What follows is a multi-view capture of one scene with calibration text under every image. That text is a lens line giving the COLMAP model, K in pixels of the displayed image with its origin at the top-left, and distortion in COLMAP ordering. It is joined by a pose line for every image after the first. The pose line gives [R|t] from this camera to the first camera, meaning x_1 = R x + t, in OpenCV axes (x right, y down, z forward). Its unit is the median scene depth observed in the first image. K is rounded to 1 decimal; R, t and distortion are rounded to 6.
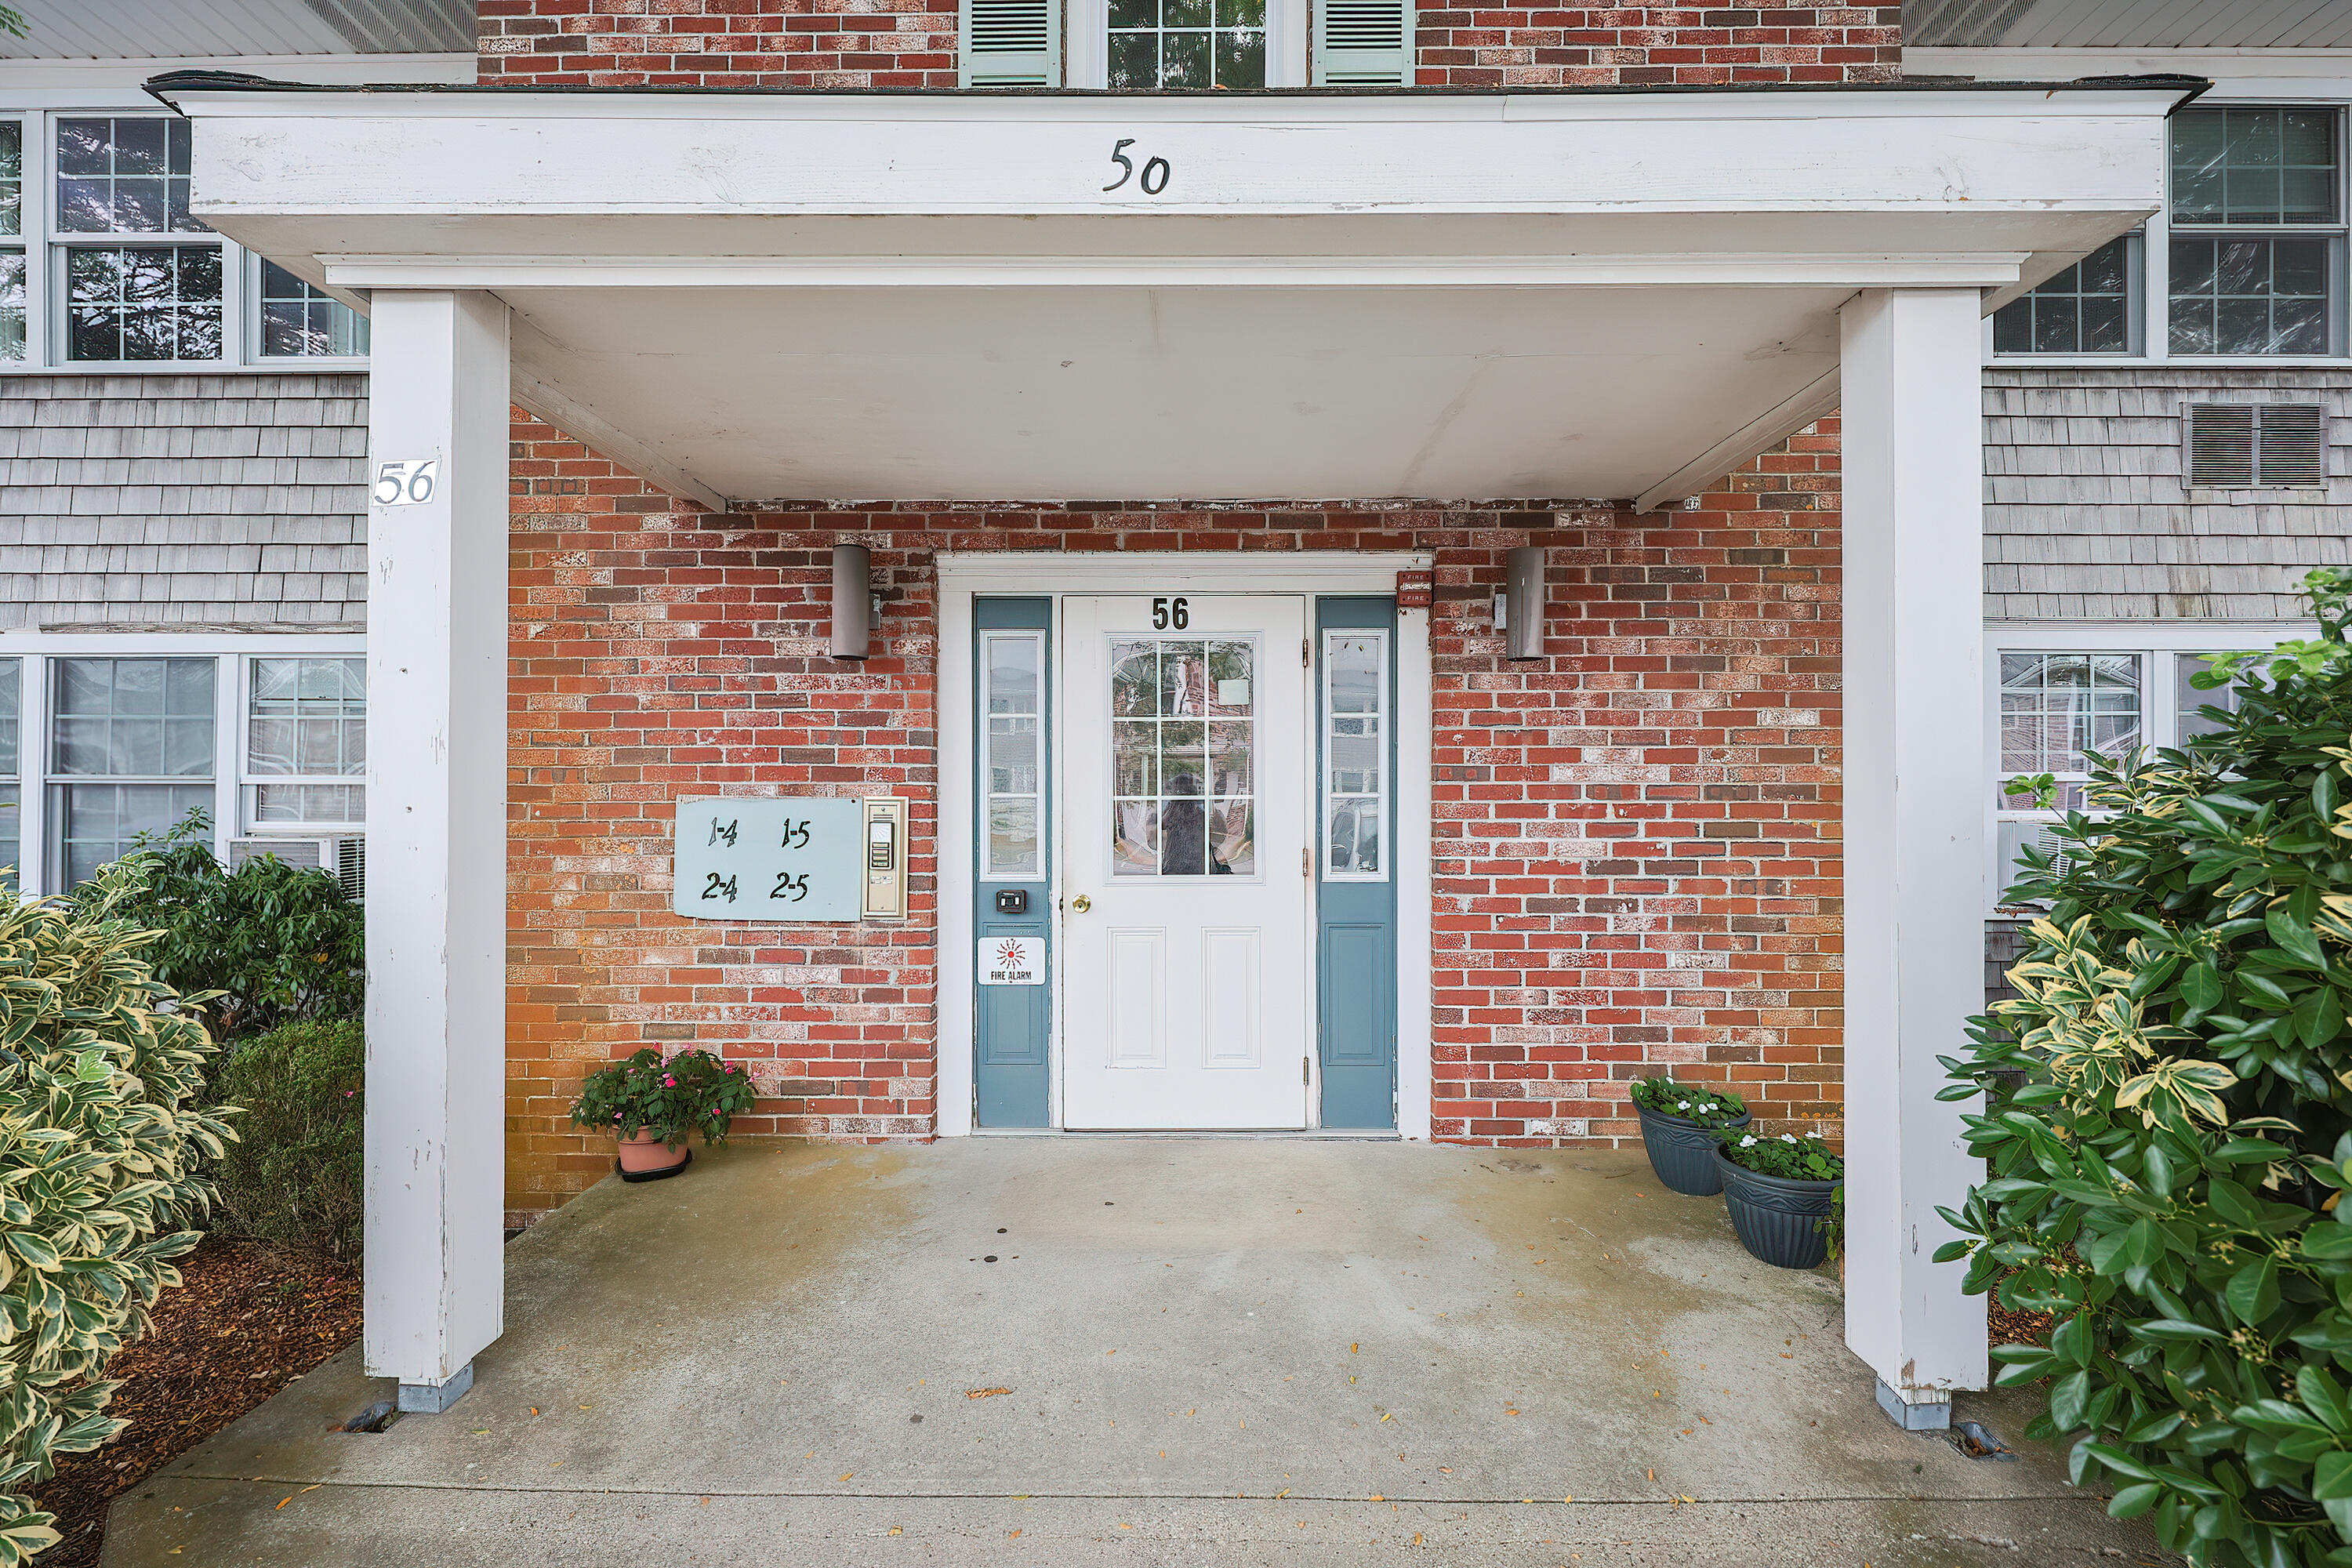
lens RADIAL K [[1005.7, 0, 1174.9], [0, 1005.7, 785.4], [0, 0, 1]] dist [-0.001101, -0.000048]
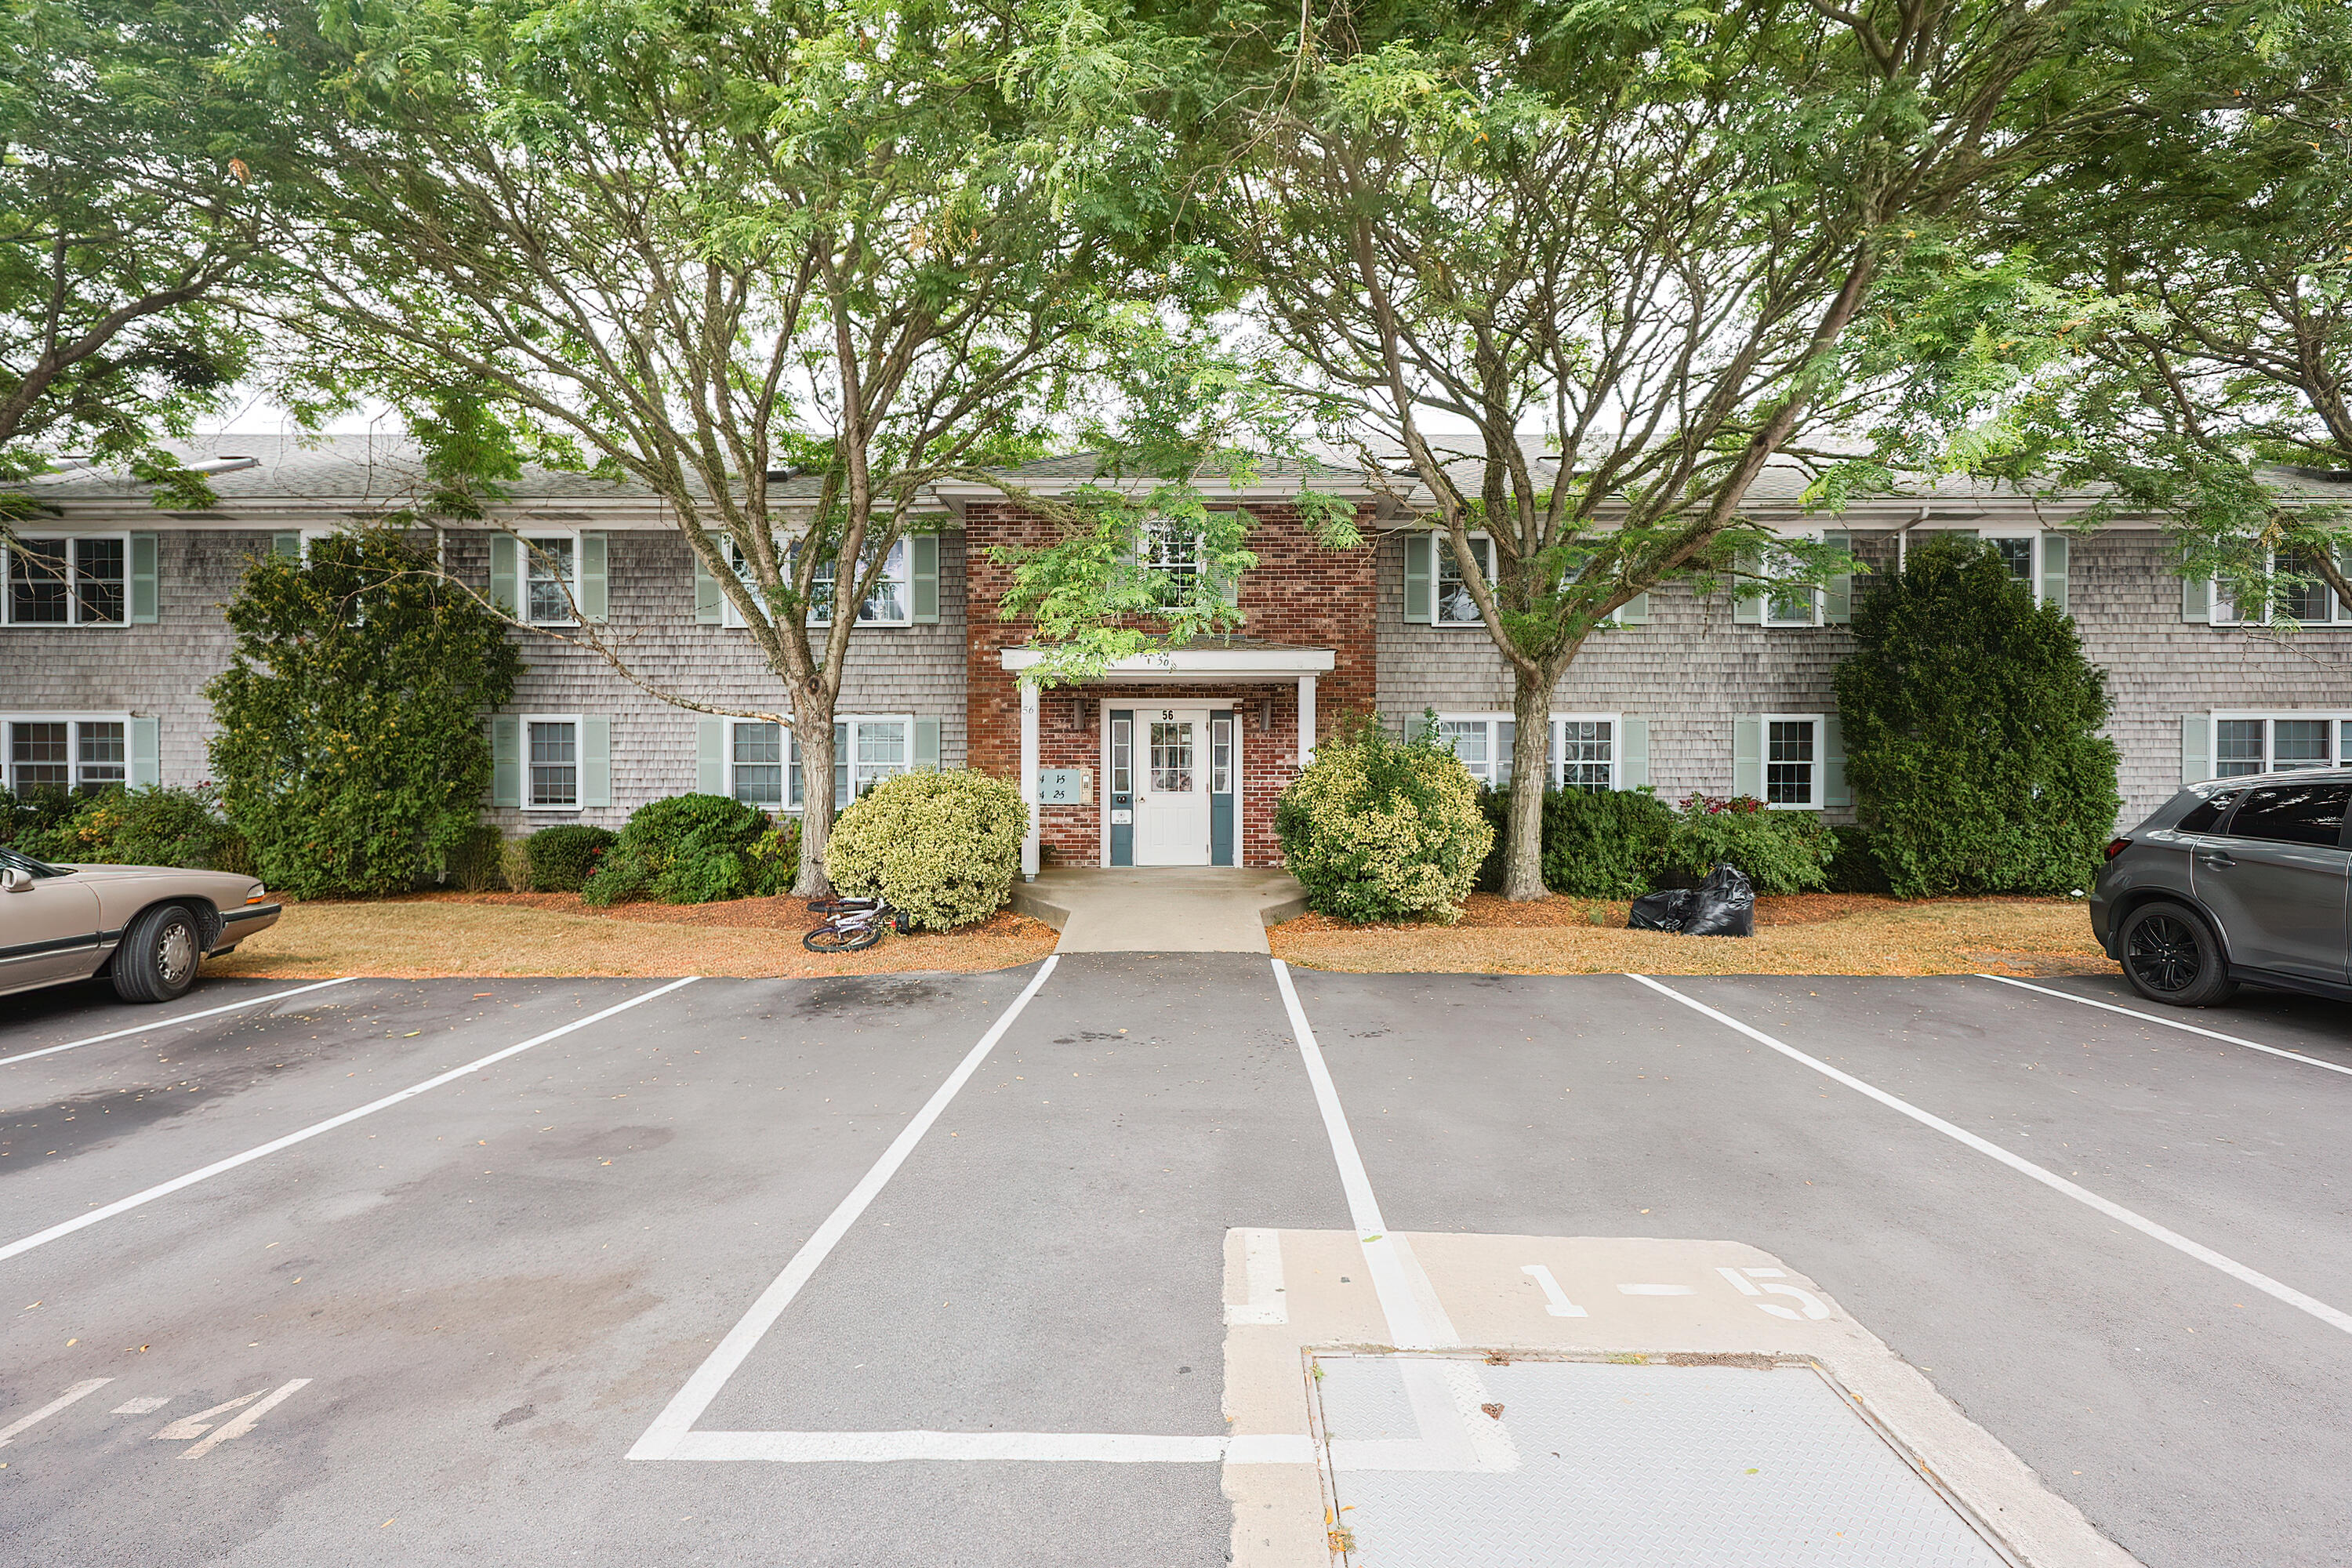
lens RADIAL K [[1005.7, 0, 1178.0], [0, 1005.7, 780.1], [0, 0, 1]] dist [-0.001101, -0.000048]
pose [[0.999673, -0.001433, -0.025522, 0.118590], [0.001713, 0.999939, 0.010940, 0.012583], [0.025505, -0.010981, 0.999614, -2.456235]]
